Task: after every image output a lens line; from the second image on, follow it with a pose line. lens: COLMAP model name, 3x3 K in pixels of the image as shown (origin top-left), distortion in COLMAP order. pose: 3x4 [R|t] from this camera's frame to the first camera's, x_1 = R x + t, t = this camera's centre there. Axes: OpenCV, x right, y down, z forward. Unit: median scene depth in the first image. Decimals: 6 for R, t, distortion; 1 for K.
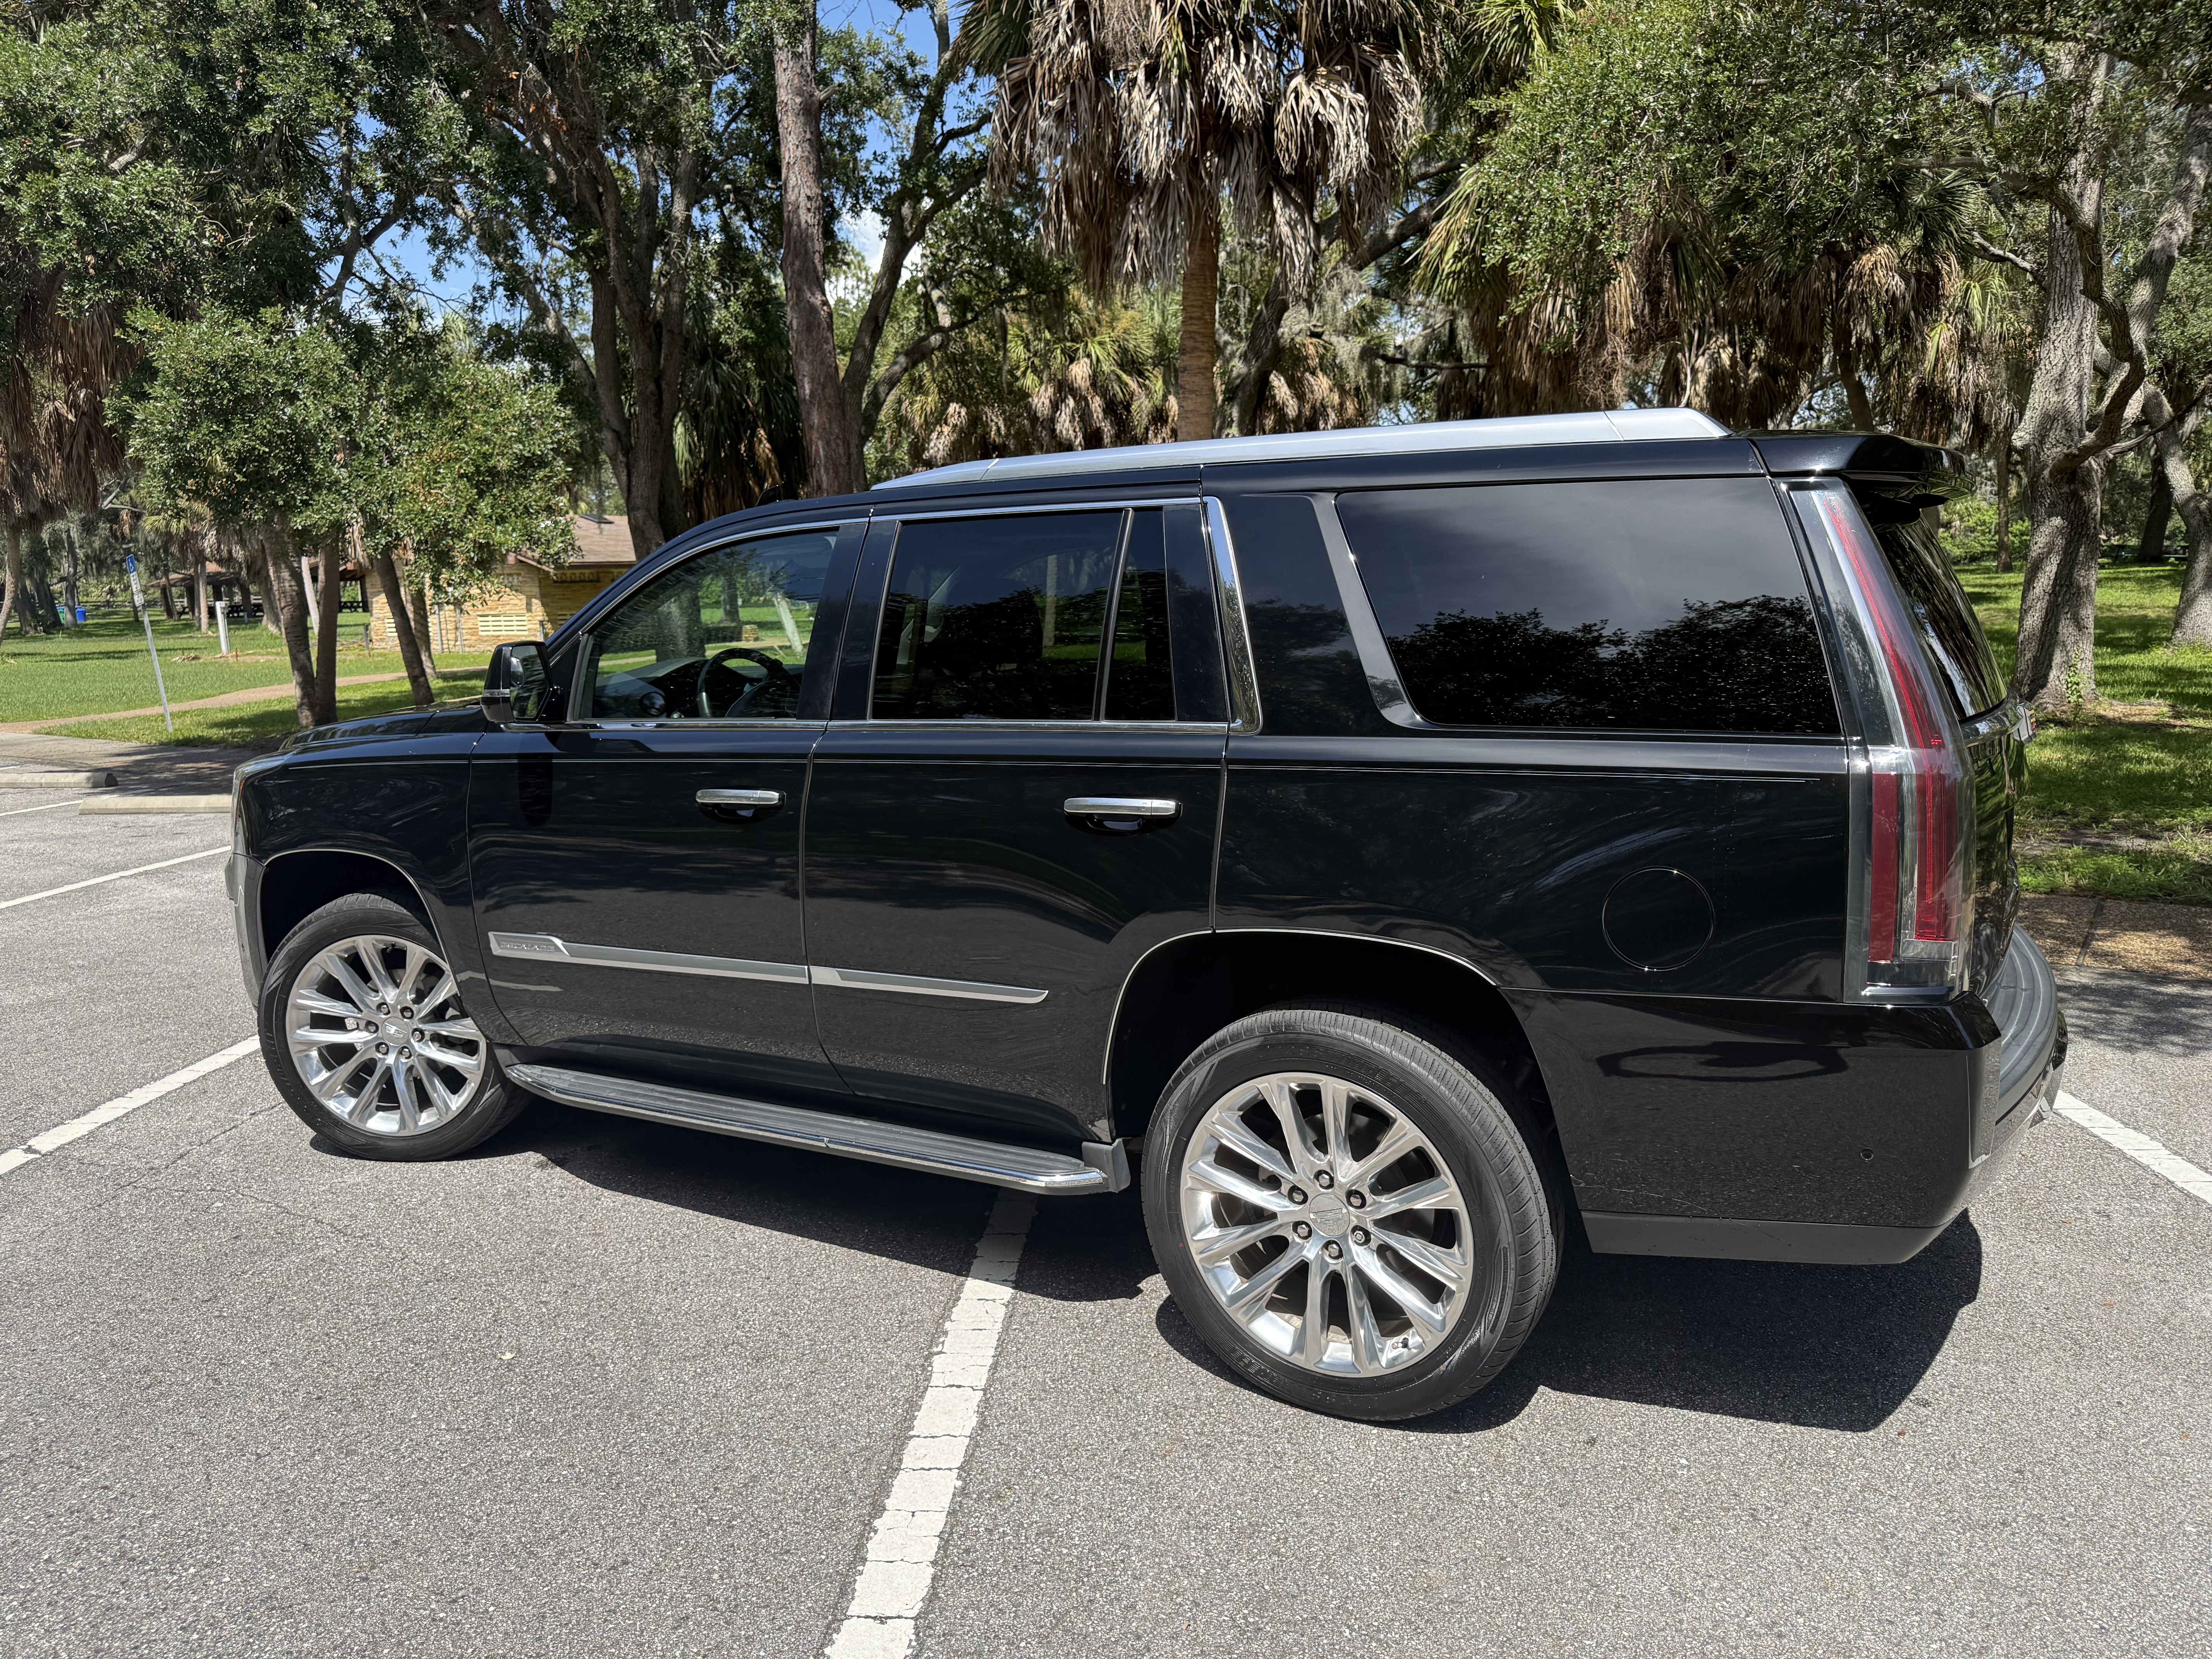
lens RADIAL K [[1573.9, 0, 1106.0], [0, 1573.9, 829.5], [0, 0, 1]] dist [0.023084, -0.011050]
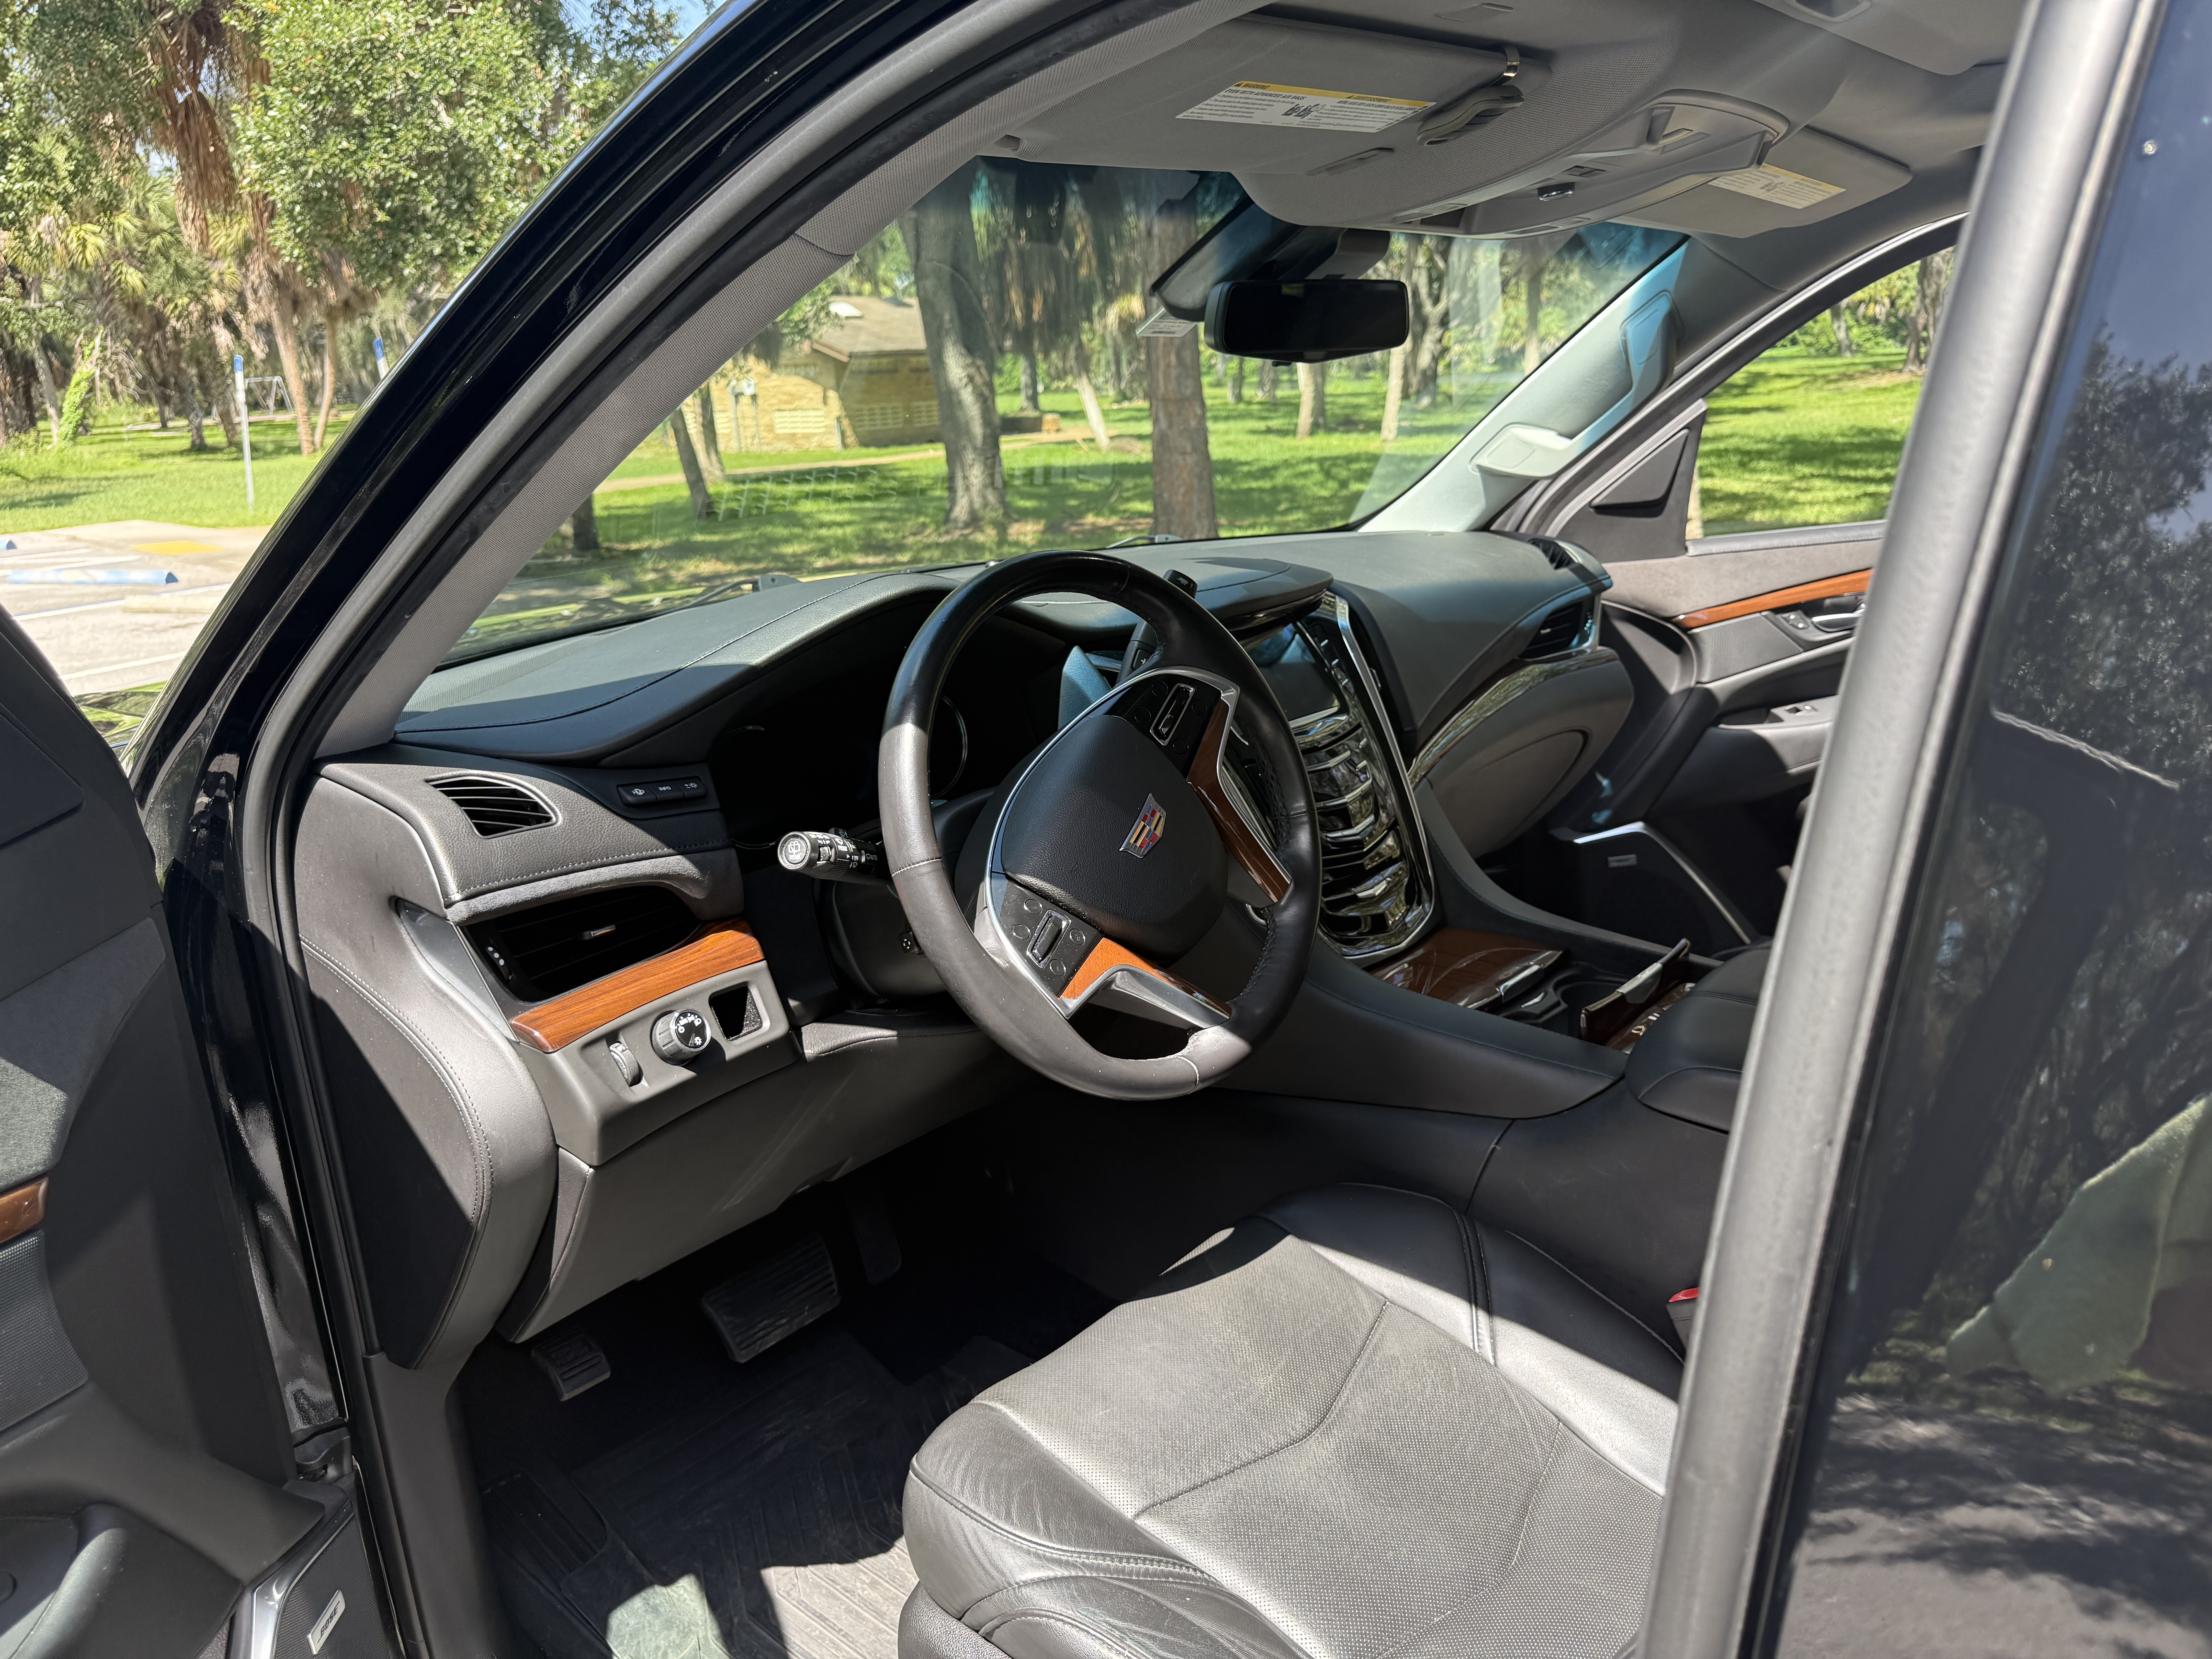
lens RADIAL K [[1545.2, 0, 1106.5], [0, 1545.2, 881.5], [0, 0, 1]] dist [0.036810, -0.048229]
pose [[0.982728, 0.047141, -0.178950, -0.190244], [-0.016994, 0.985913, 0.166394, -0.114560], [0.184273, -0.160479, 0.969685, 0.822684]]
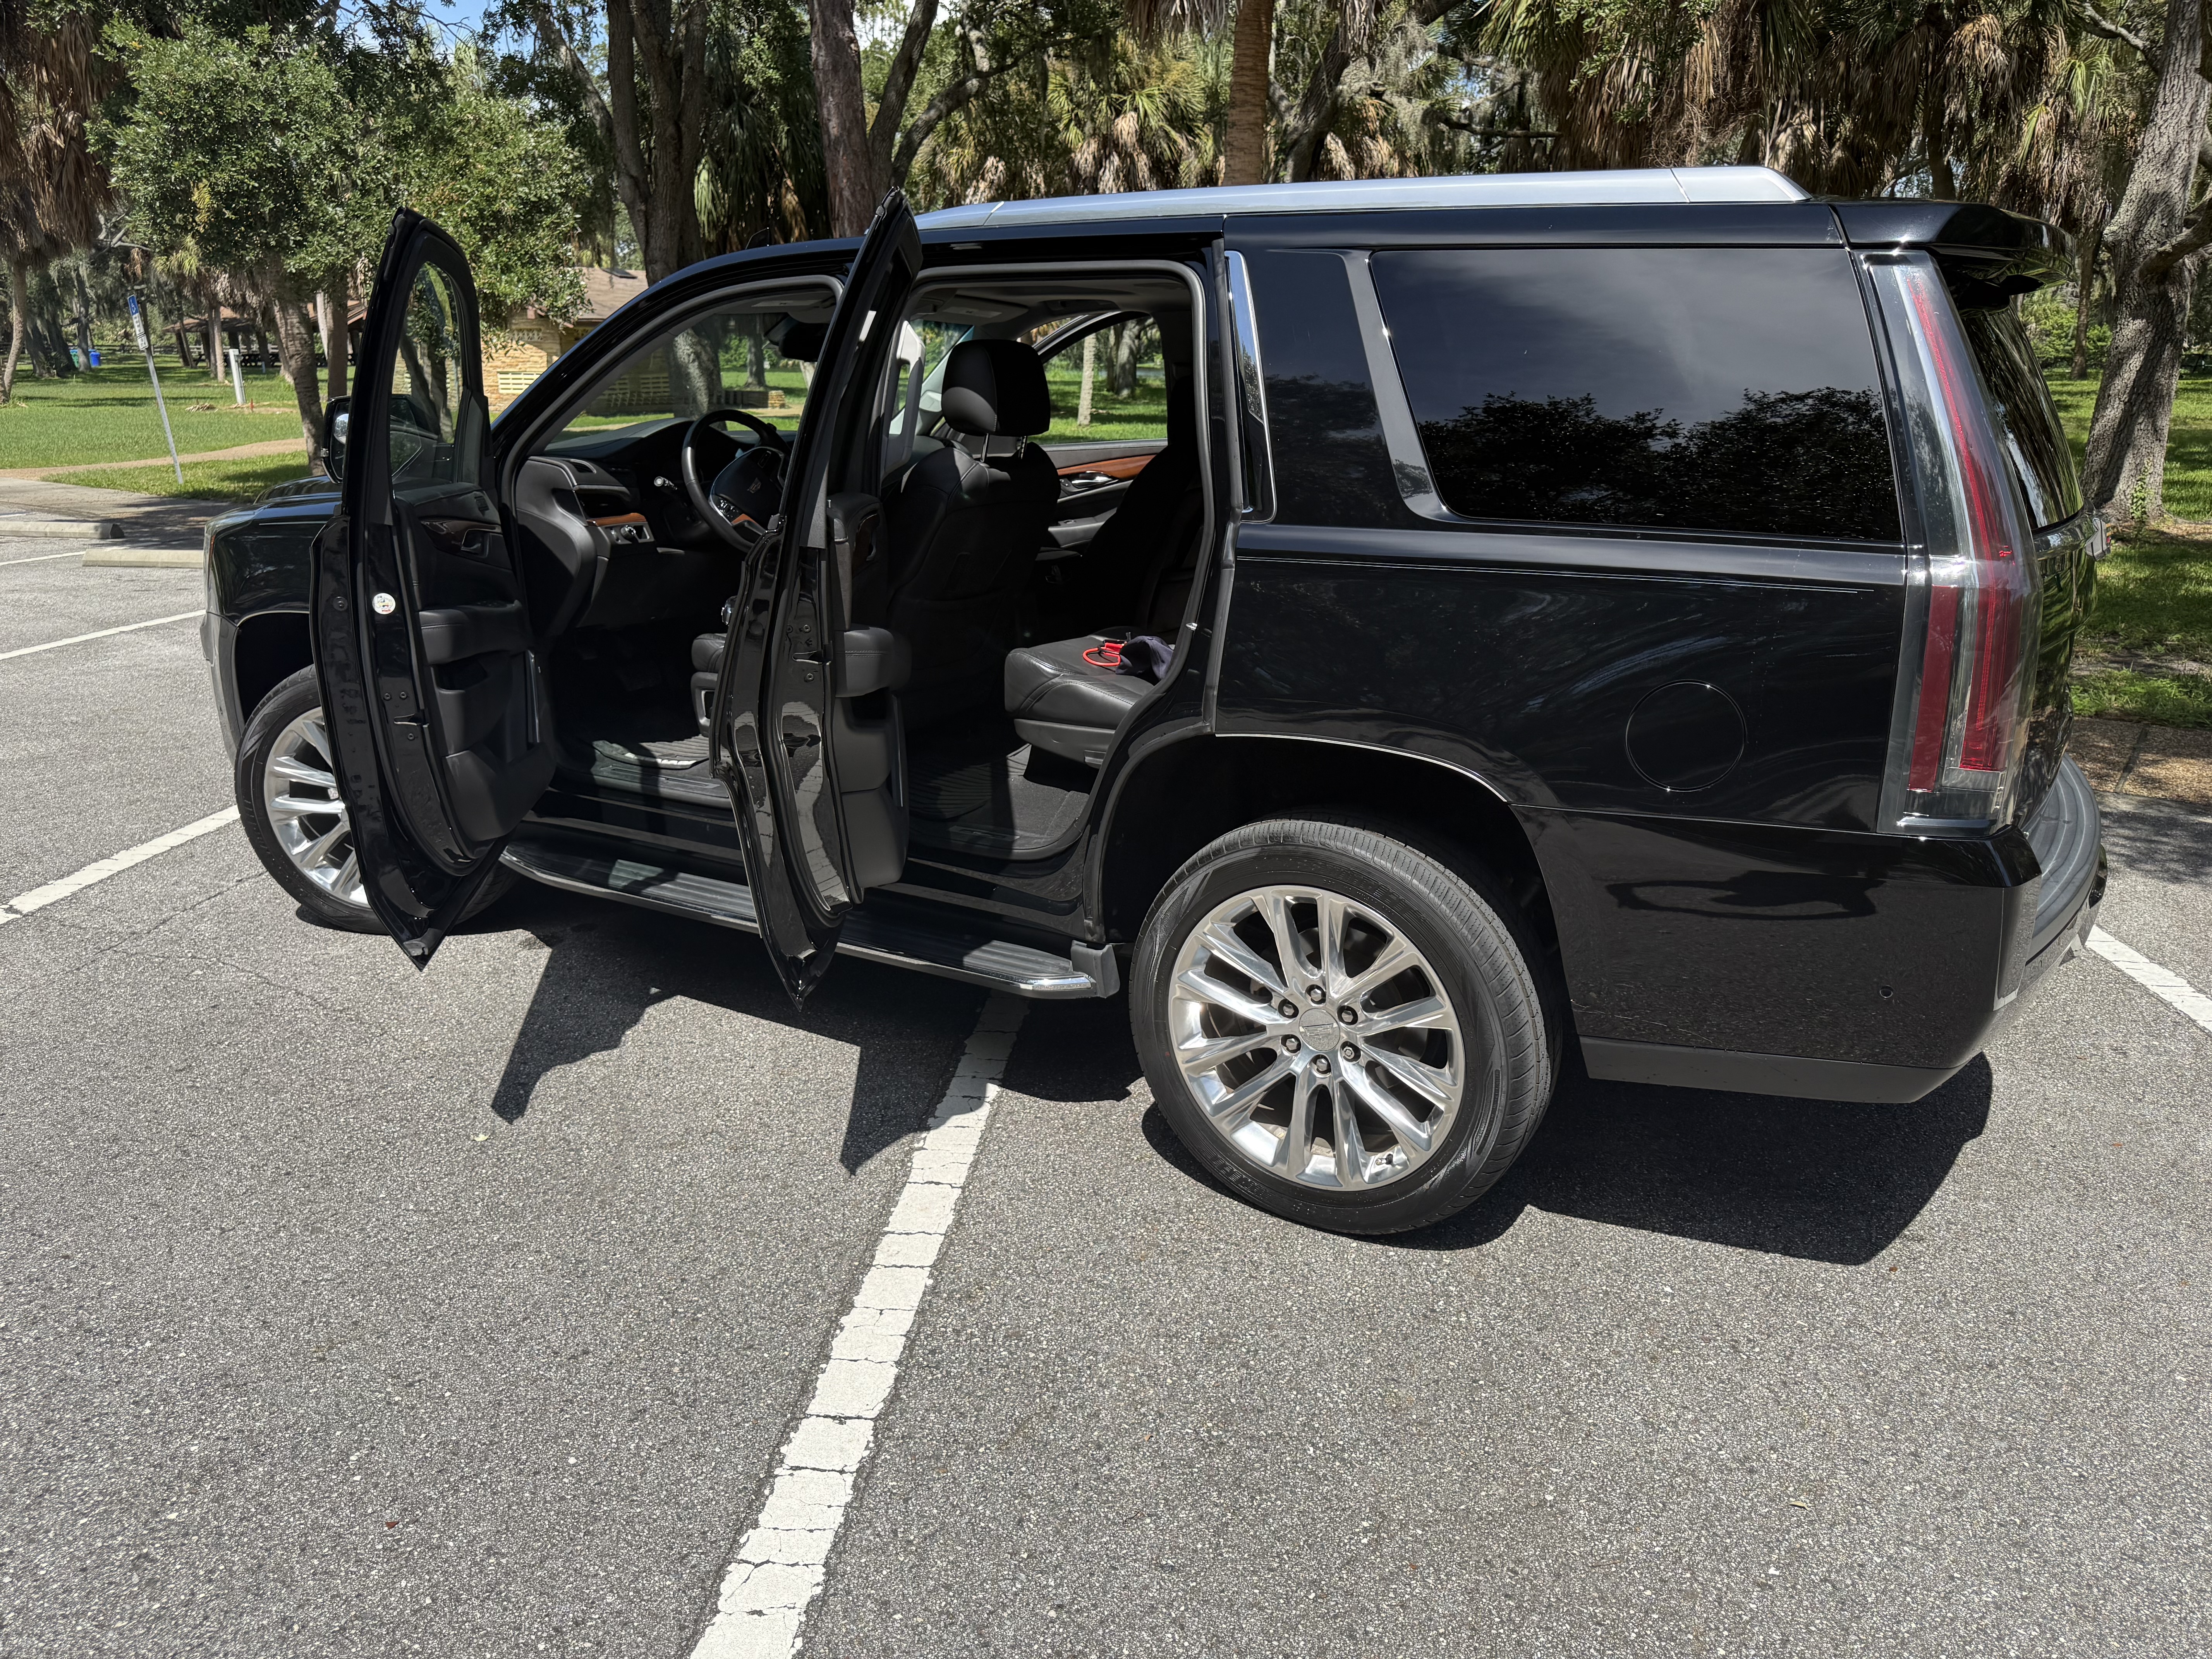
lens RADIAL K [[1575.2, 0, 1113.3], [0, 1575.2, 815.7], [0, 0, 1]] dist [0.018725, -0.017859]
pose [[0.999373, 0.033561, -0.011321, 0.018801], [-0.031847, 0.991331, 0.127473, -0.004032], [0.015501, -0.127033, 0.991777, 0.050338]]
